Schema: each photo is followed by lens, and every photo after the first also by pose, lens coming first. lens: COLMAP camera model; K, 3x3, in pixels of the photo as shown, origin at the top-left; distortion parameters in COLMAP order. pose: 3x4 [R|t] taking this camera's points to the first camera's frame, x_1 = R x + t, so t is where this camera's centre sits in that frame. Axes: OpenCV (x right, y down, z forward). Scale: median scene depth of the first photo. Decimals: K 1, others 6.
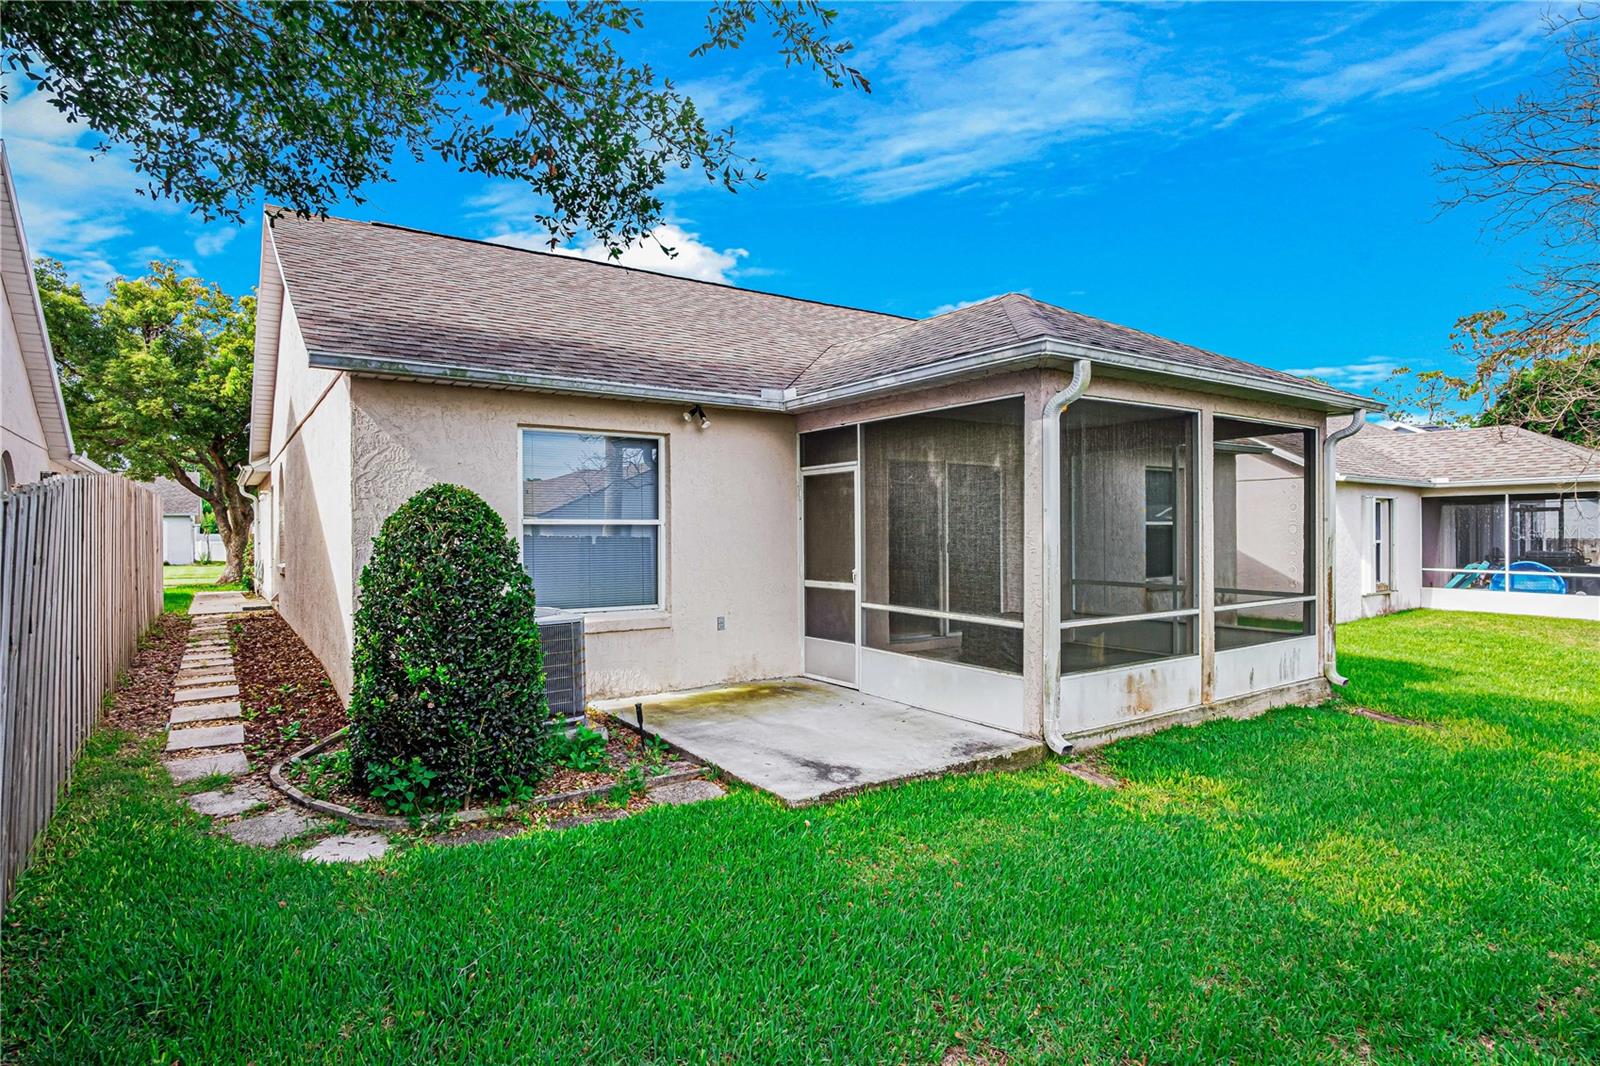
lens RADIAL K [[860.7, 0, 800.0], [0, 860.7, 533.0], [0, 0, 1]] dist [-0.017093, 0.000052]
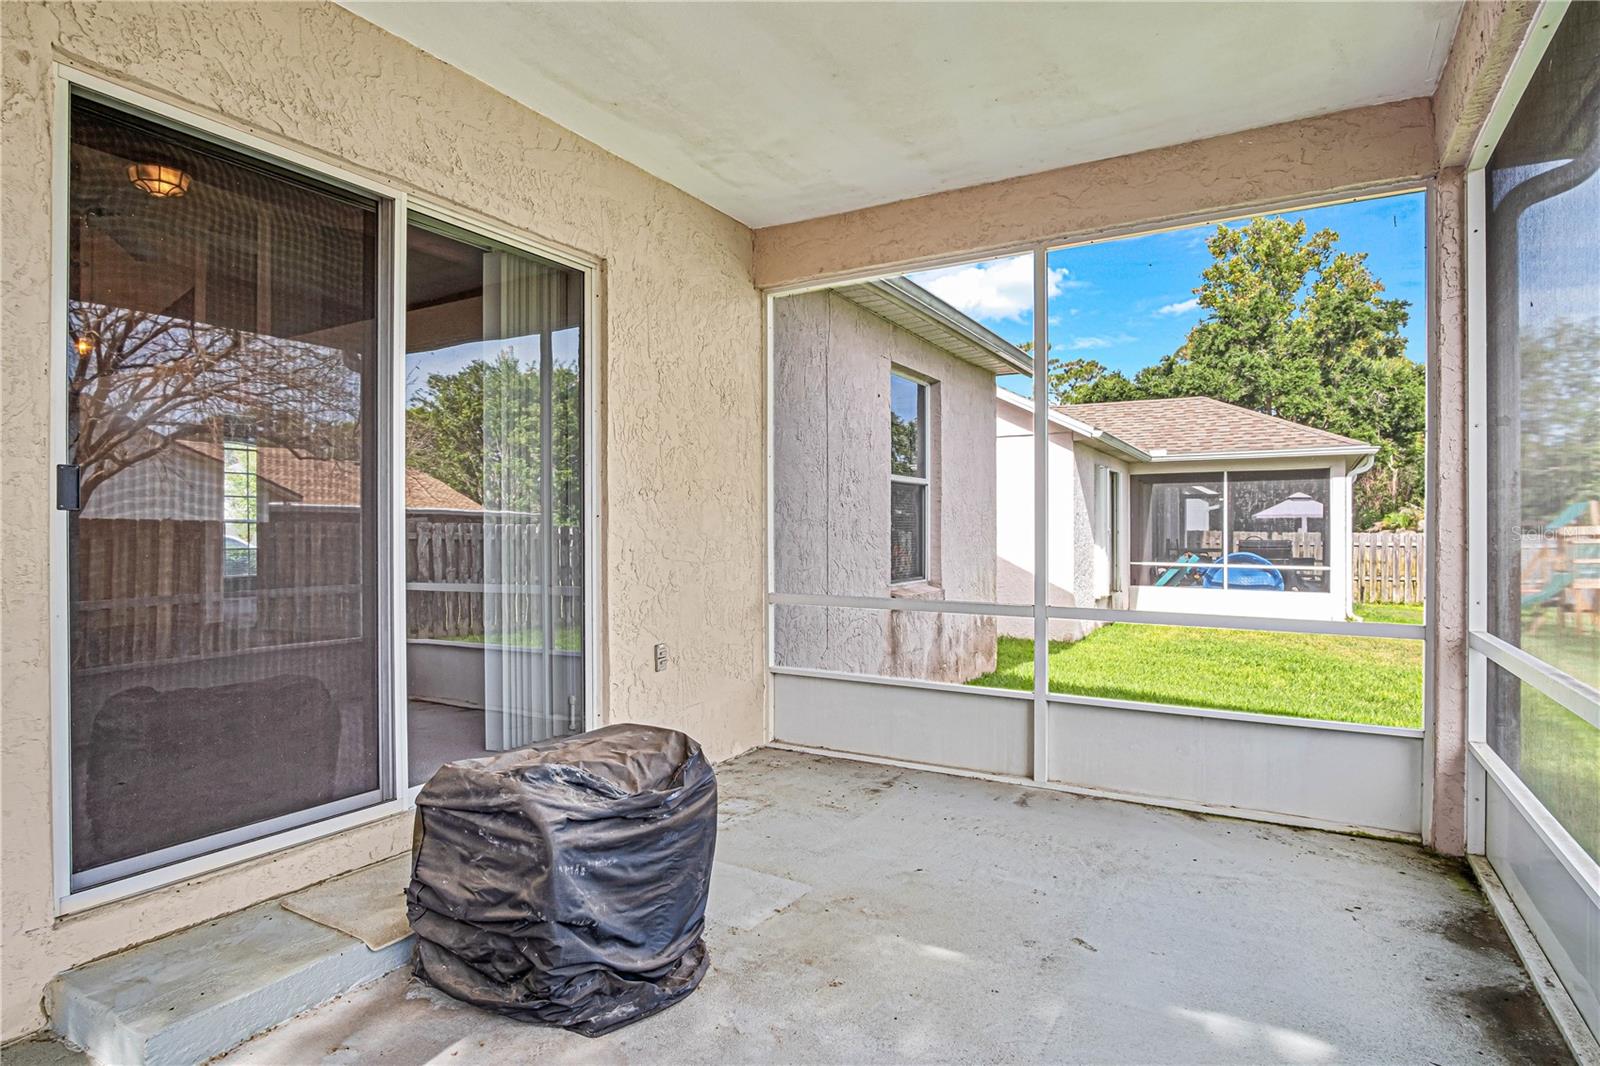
lens RADIAL K [[860.7, 0, 800.0], [0, 860.7, 533.0], [0, 0, 1]] dist [-0.017093, 0.000052]
pose [[0.895793, 0.000942, 0.444471, 0.087773], [-0.001695, 0.999998, 0.001296, 0.013716], [-0.444469, -0.001914, 0.895792, 0.431272]]
